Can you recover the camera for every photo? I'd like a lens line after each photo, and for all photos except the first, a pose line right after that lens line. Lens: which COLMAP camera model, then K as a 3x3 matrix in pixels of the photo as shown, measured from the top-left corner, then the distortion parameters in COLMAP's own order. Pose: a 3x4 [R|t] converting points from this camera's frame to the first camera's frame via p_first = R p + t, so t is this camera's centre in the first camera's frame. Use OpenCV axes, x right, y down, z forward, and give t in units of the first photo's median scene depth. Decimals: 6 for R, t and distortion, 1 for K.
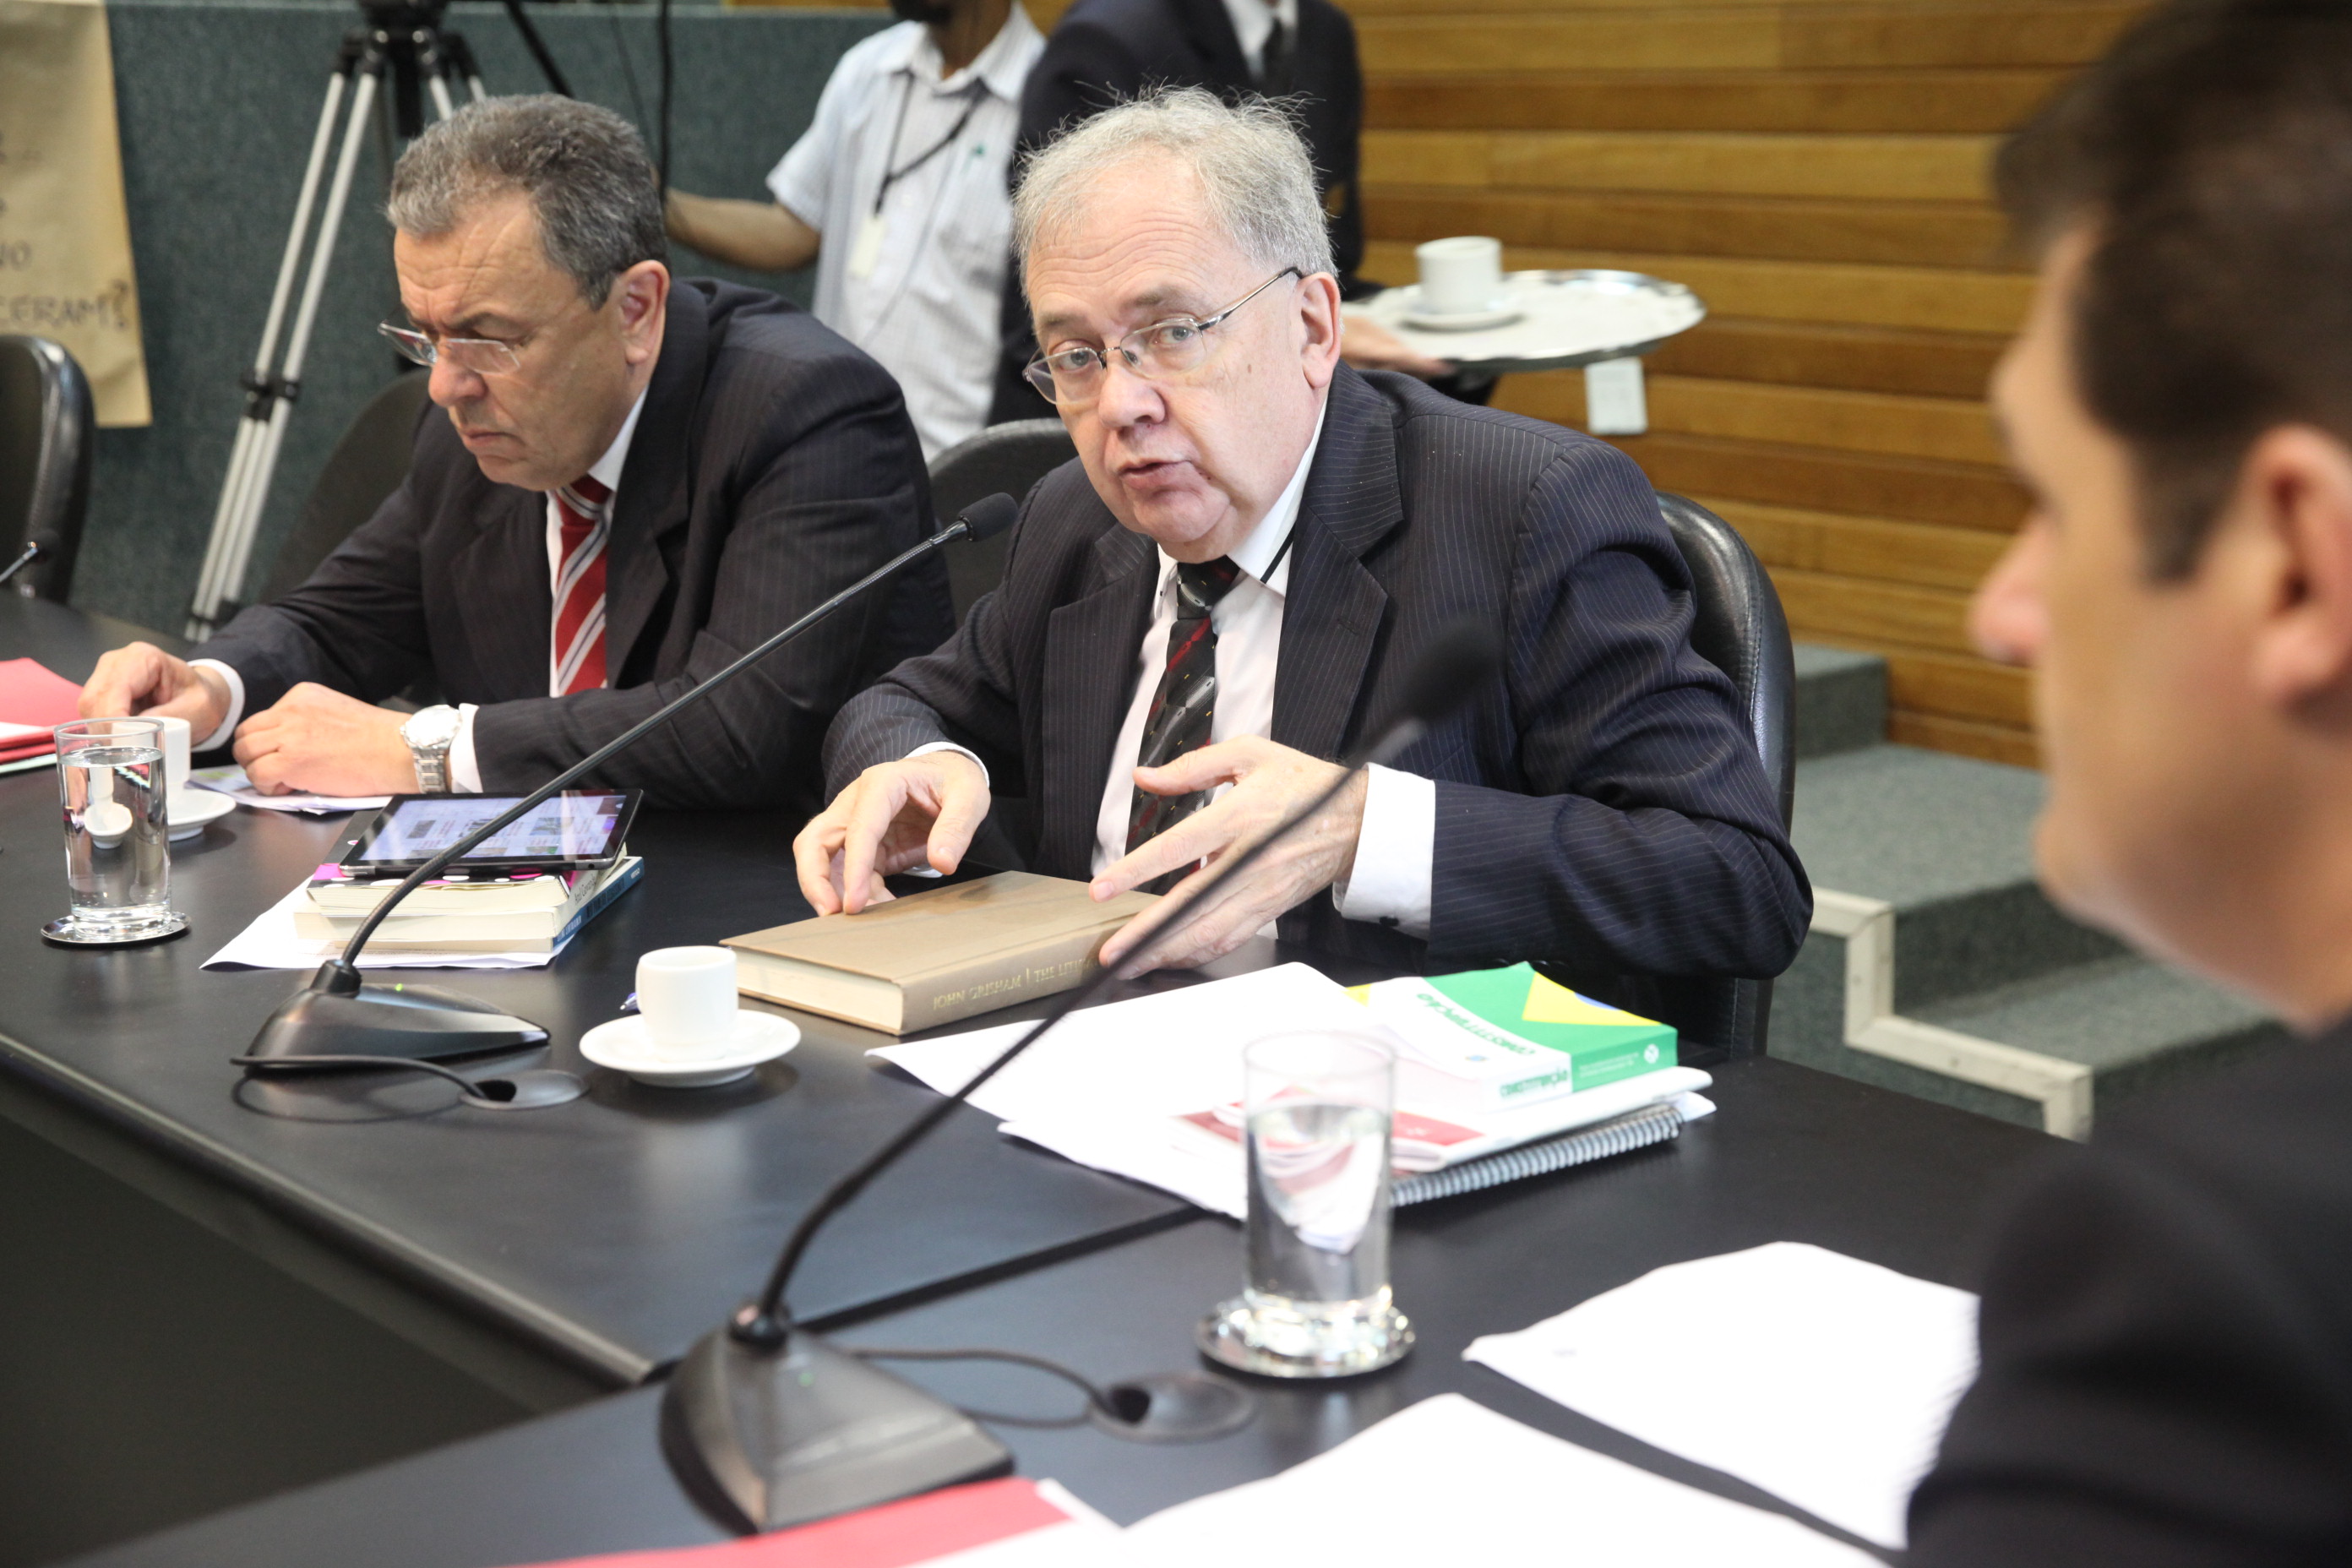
lens RADIAL K [[3537.7, 0, 1176.0], [0, 3537.7, 784.0], [0, 0, 1]] dist [0.034762, 0.062013]
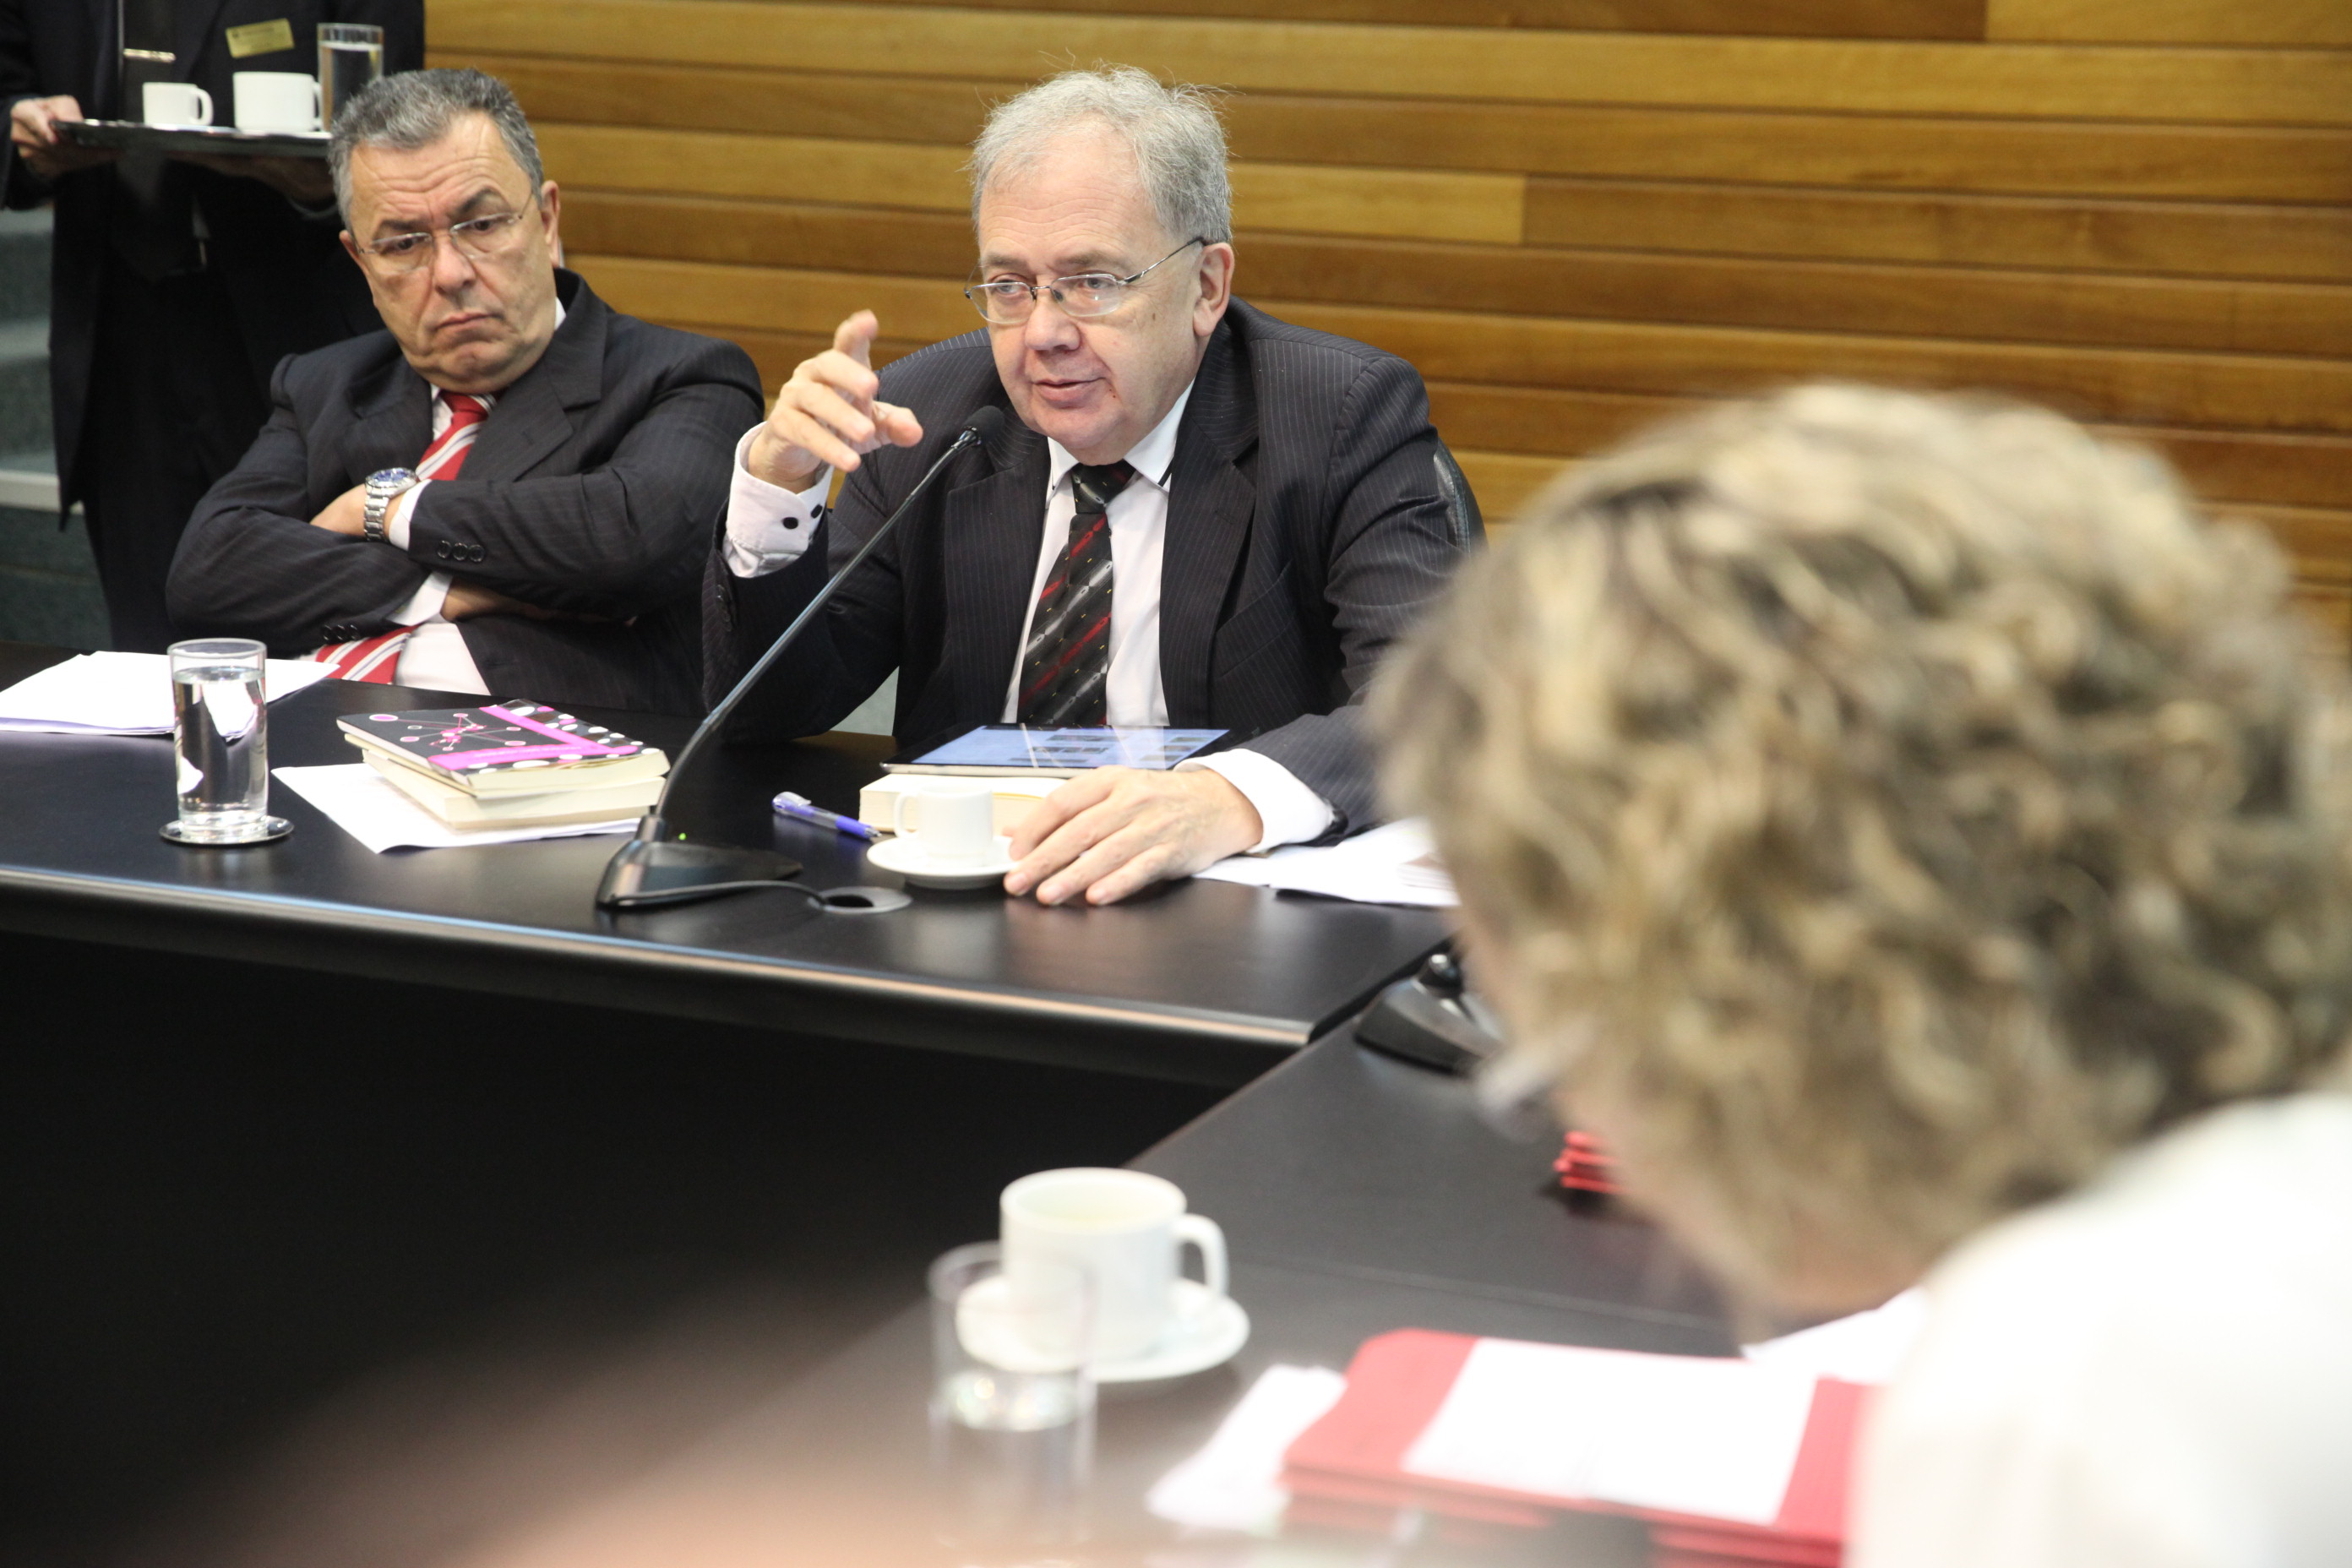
lens RADIAL K [[4648.6, 0, 1176.0], [0, 4648.6, 784.0], [0, 0, 1]] dist [0.087762, 0.139224]
pose [[0.898875, -0.061725, 0.433836, -0.645282], [0.057088, 0.998087, 0.023723, 0.008584], [-0.434471, 0.003443, 0.900679, -0.412910]]
